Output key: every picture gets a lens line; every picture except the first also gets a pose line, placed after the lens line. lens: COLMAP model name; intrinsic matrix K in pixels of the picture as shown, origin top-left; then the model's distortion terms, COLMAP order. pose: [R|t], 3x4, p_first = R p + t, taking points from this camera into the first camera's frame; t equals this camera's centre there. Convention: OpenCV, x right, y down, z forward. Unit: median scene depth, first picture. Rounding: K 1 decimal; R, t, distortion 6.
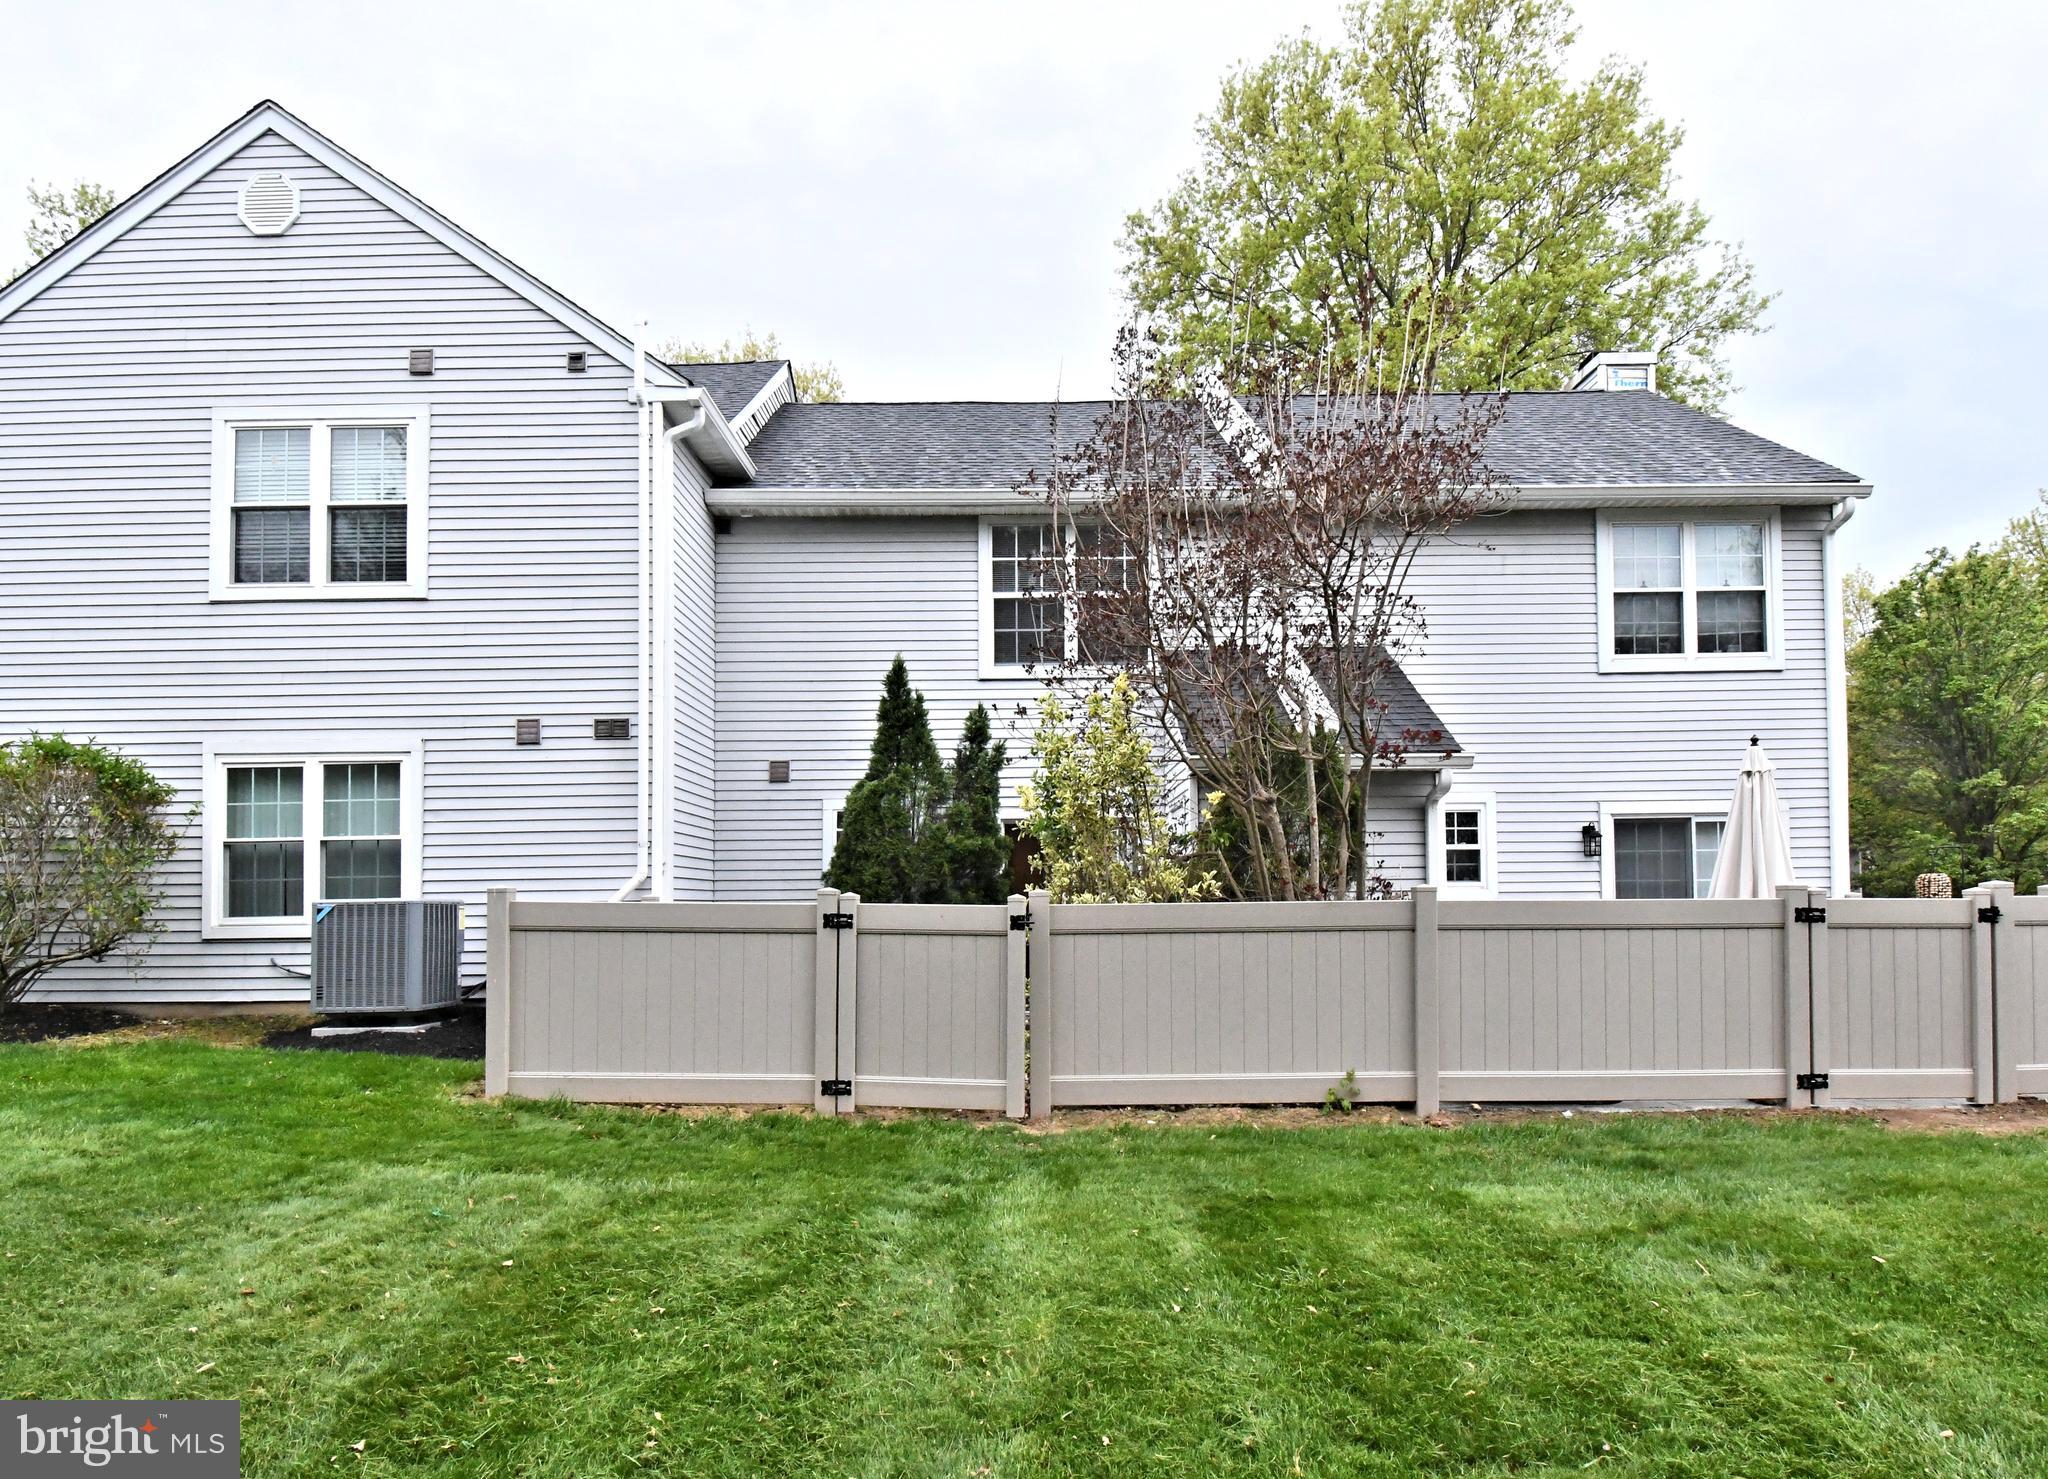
lens RADIAL K [[1157.7, 0, 1040.9], [0, 1157.7, 642.2], [0, 0, 1]] dist [-0.005742, 0.000014]
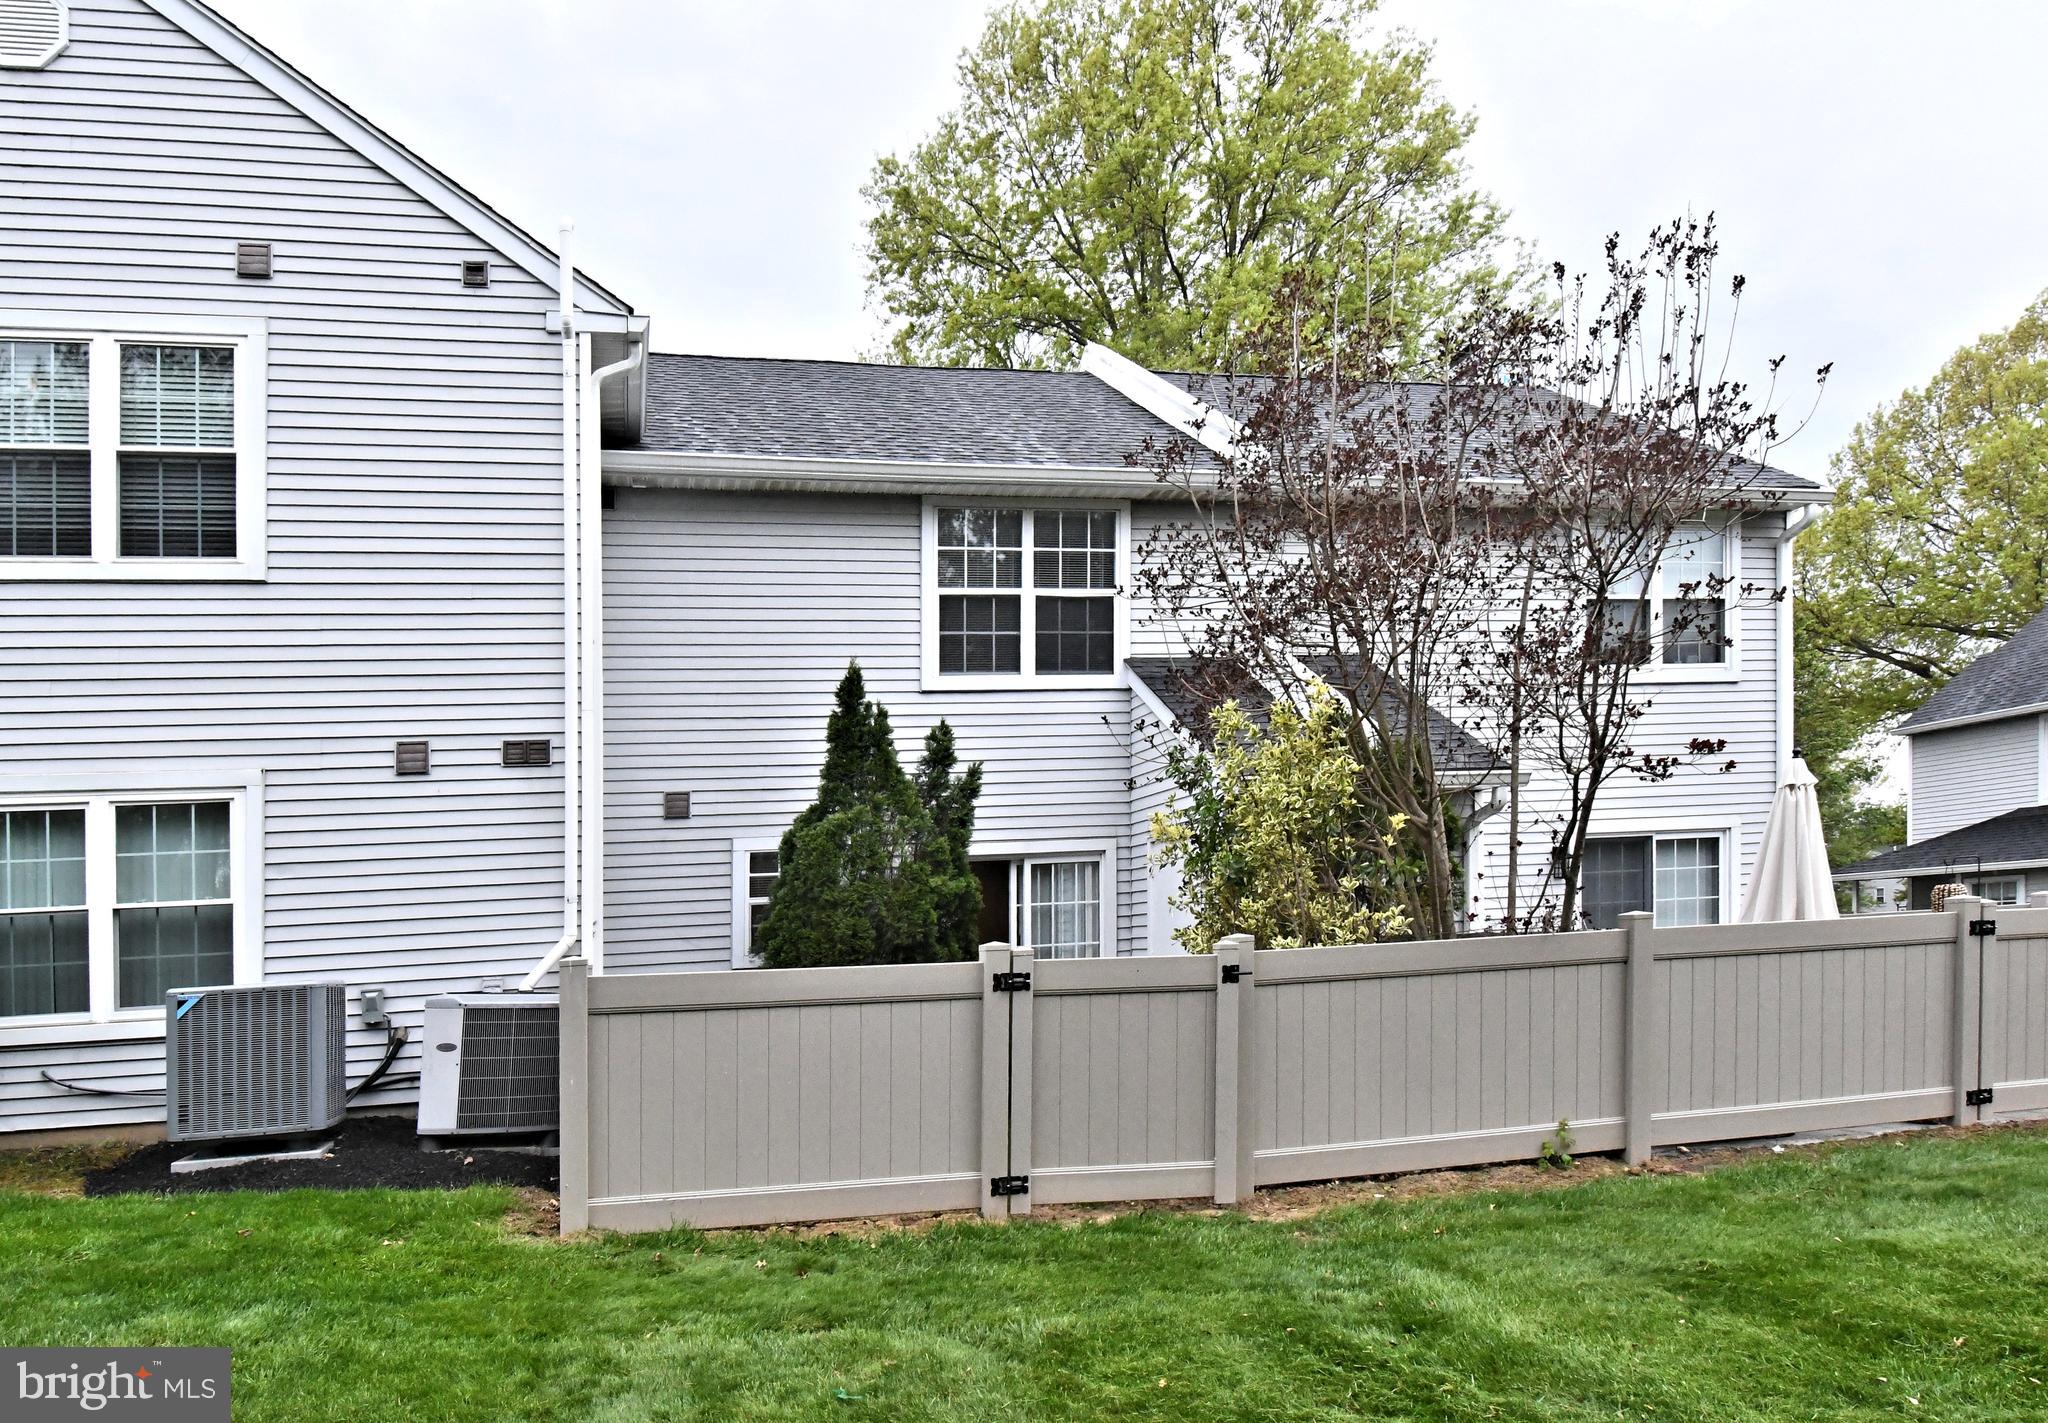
lens RADIAL K [[1316.8, 0, 1017.5], [0, 1316.8, 700.0], [0, 0, 1]] dist [-0.006326, -0.009018]
pose [[0.977465, -0.001868, 0.211088, -0.236016], [-0.005100, 0.999460, 0.032459, 0.008883], [-0.211035, -0.032804, 0.976928, 0.068354]]
